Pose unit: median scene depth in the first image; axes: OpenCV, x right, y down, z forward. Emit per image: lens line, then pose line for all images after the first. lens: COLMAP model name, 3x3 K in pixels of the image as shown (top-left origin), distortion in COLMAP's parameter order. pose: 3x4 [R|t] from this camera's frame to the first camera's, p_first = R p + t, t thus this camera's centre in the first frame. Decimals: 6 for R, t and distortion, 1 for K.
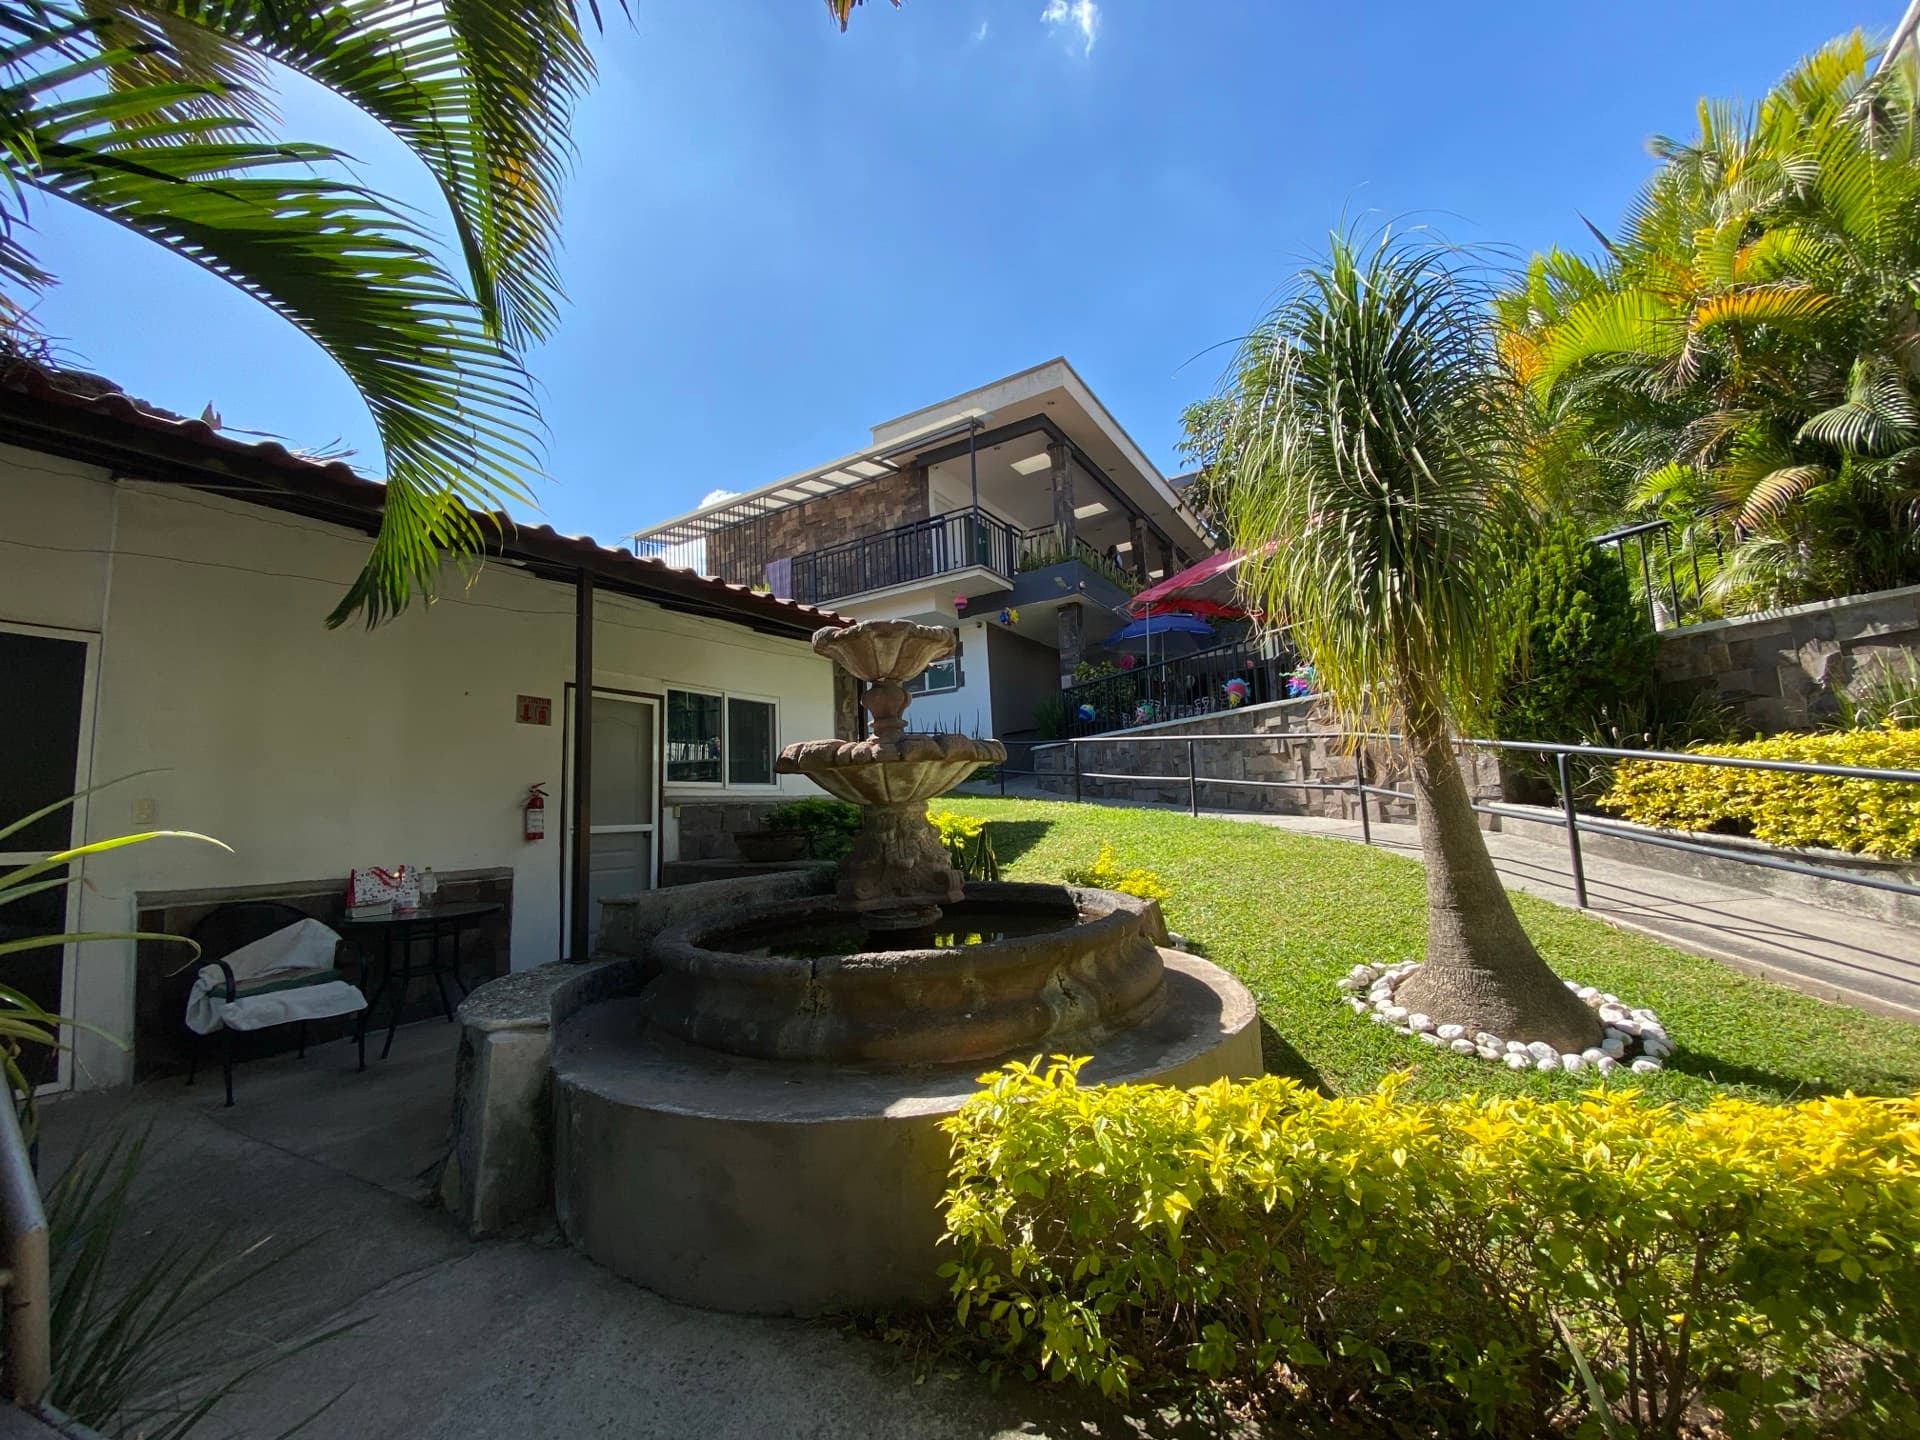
lens RADIAL K [[780.3, 0, 971.8], [0, 780.3, 730.1], [0, 0, 1]] dist [0.002502, -0.002737]
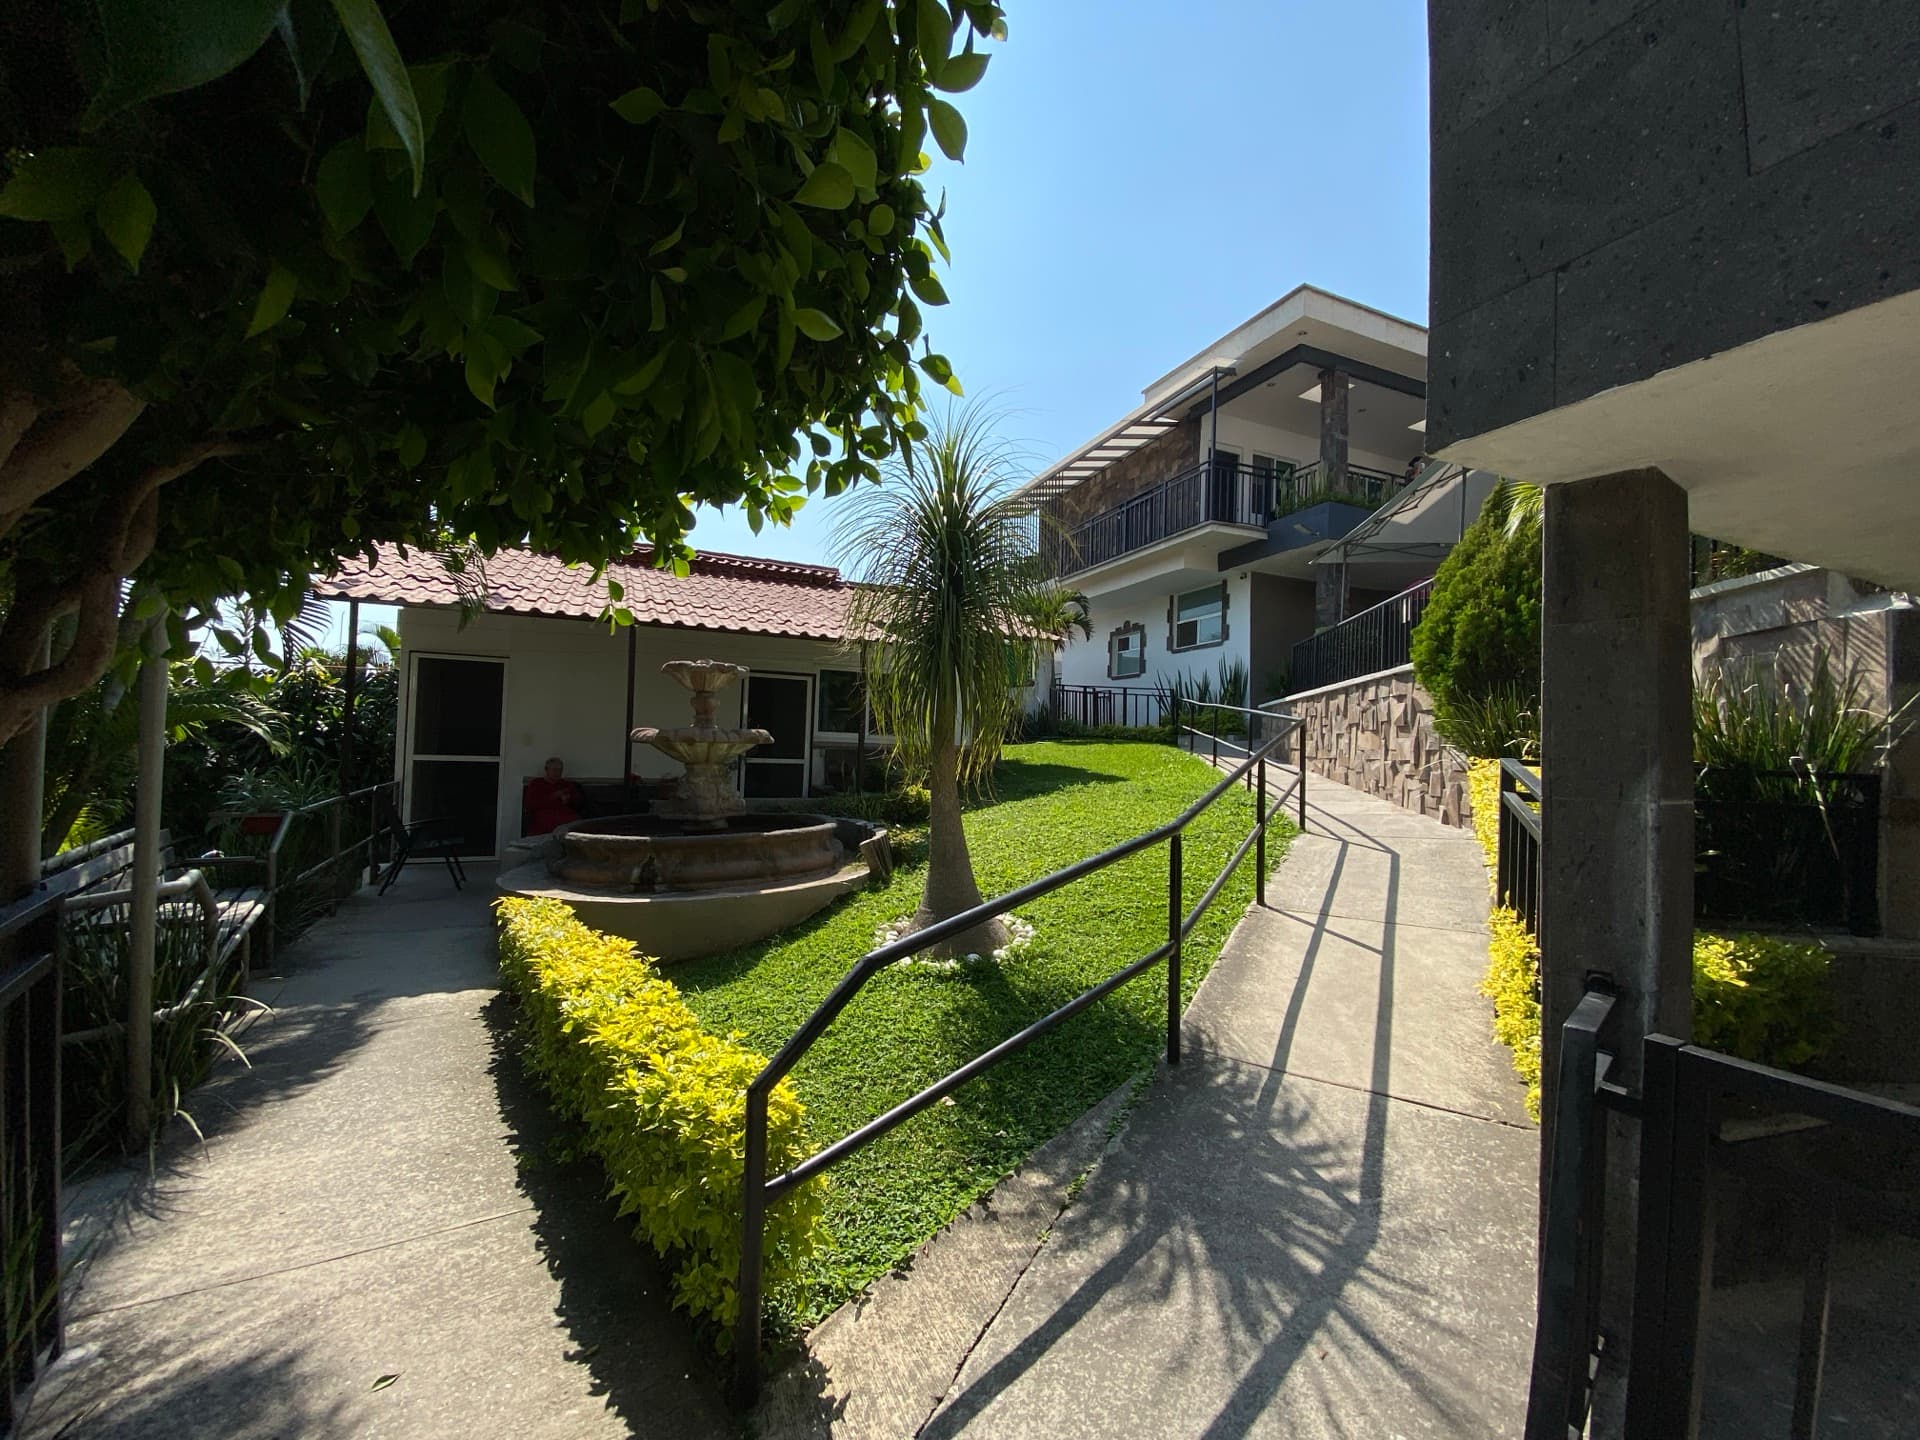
lens RADIAL K [[780.3, 0, 957.5], [0, 780.3, 732.5], [0, 0, 1]] dist [0.002502, -0.002737]
pose [[0.804856, 0.052696, -0.591126, 0.663906], [0.002727, 0.995711, 0.092475, -0.066055], [0.593464, -0.076041, 0.801260, -0.029745]]
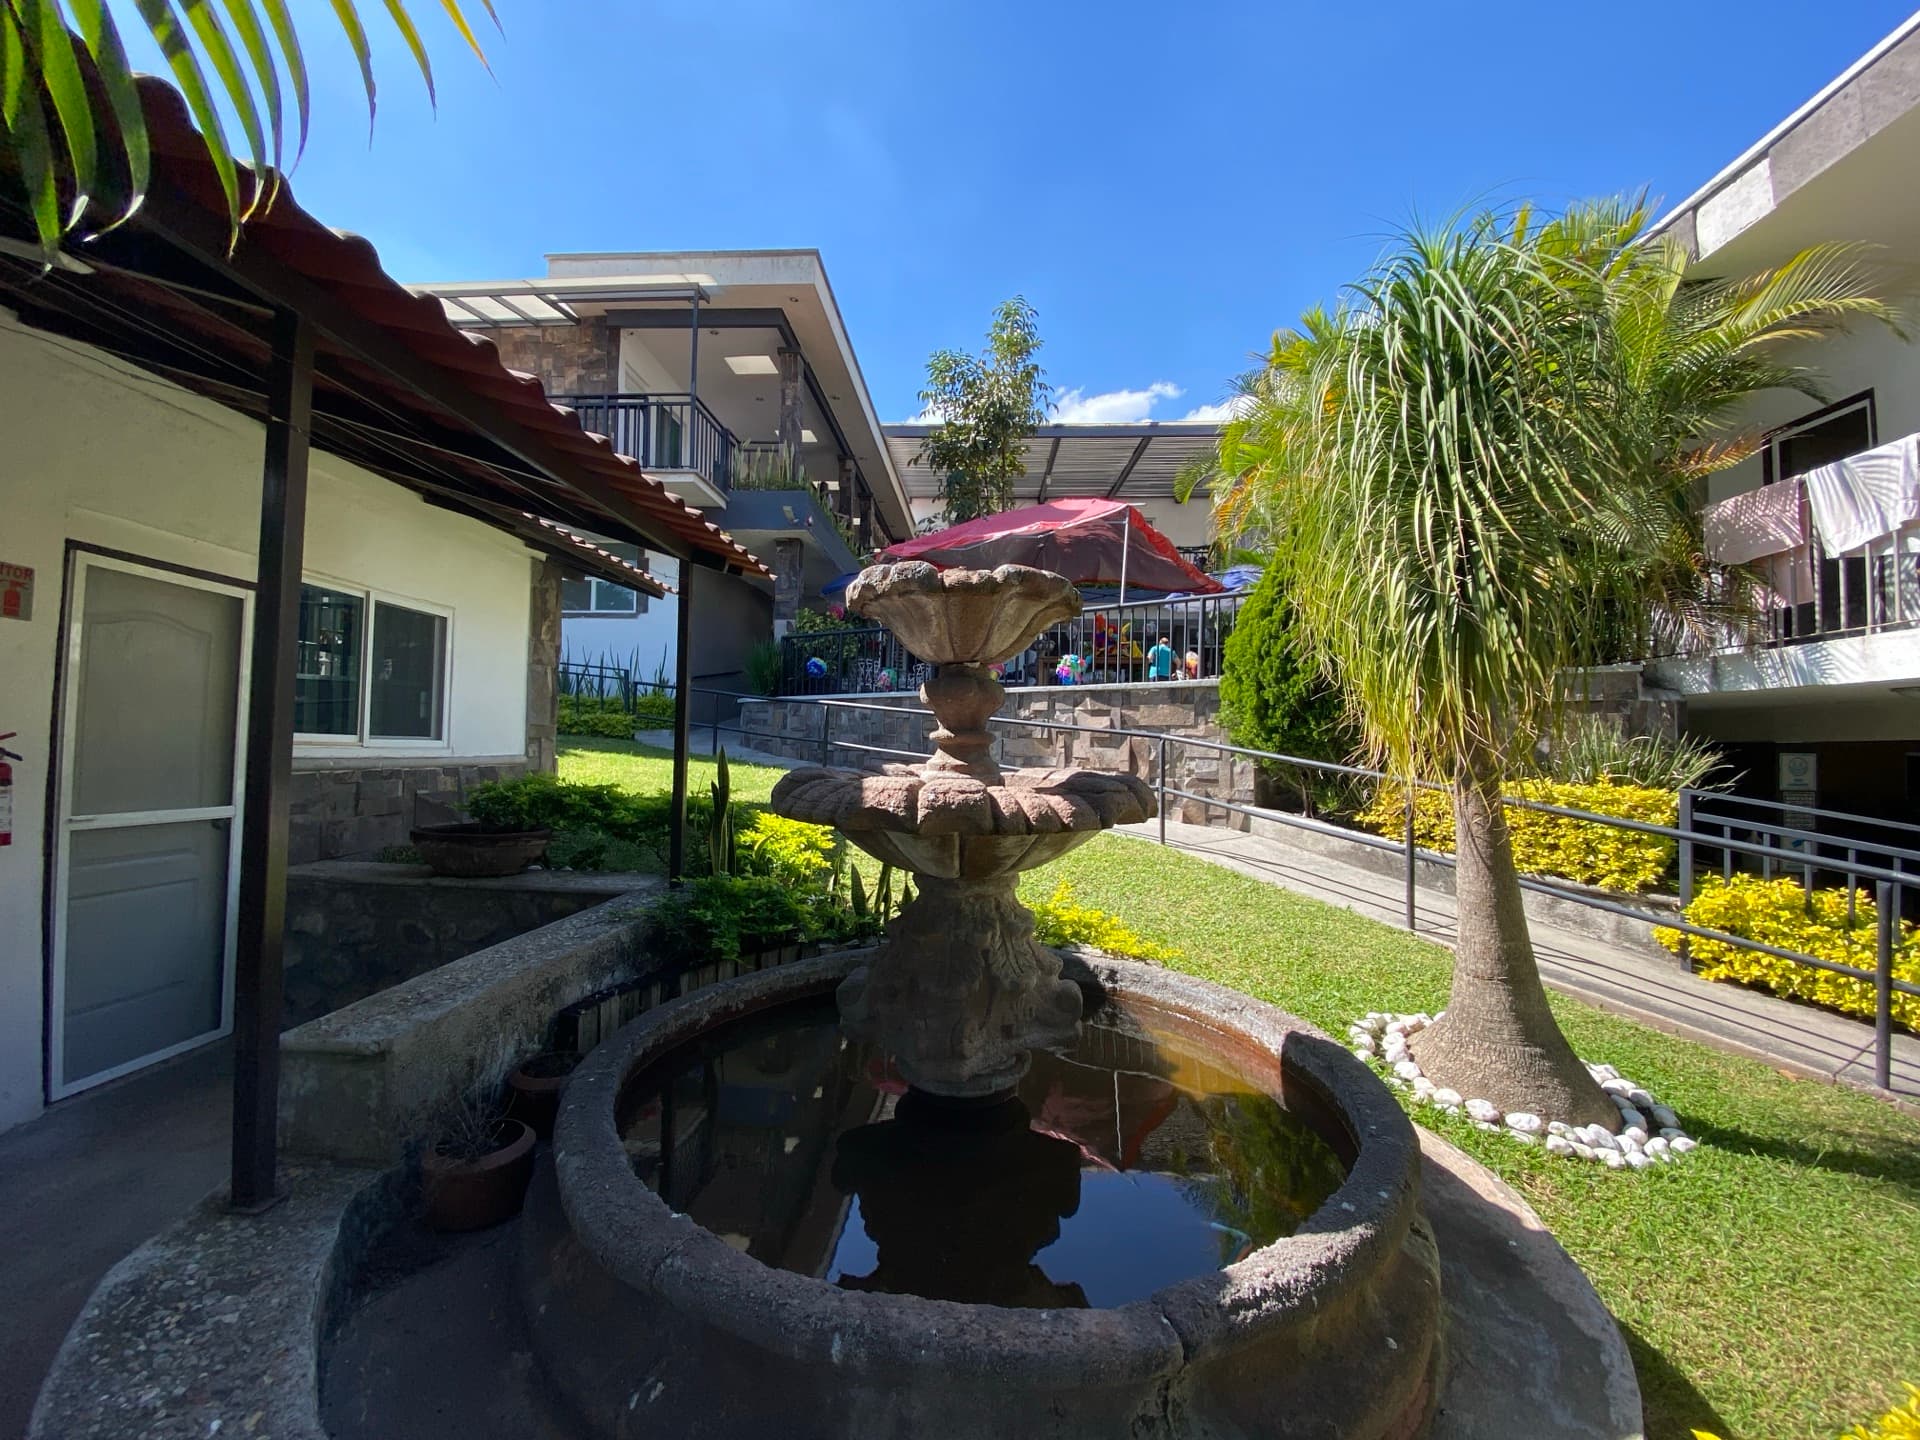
lens RADIAL K [[780.3, 0, 967.1], [0, 780.3, 729.3], [0, 0, 1]] dist [0.002502, -0.002737]
pose [[0.881875, 0.075603, 0.465382, -0.184718], [-0.109132, 0.992986, 0.045486, -0.019972], [-0.458679, -0.090901, 0.883940, 0.223631]]
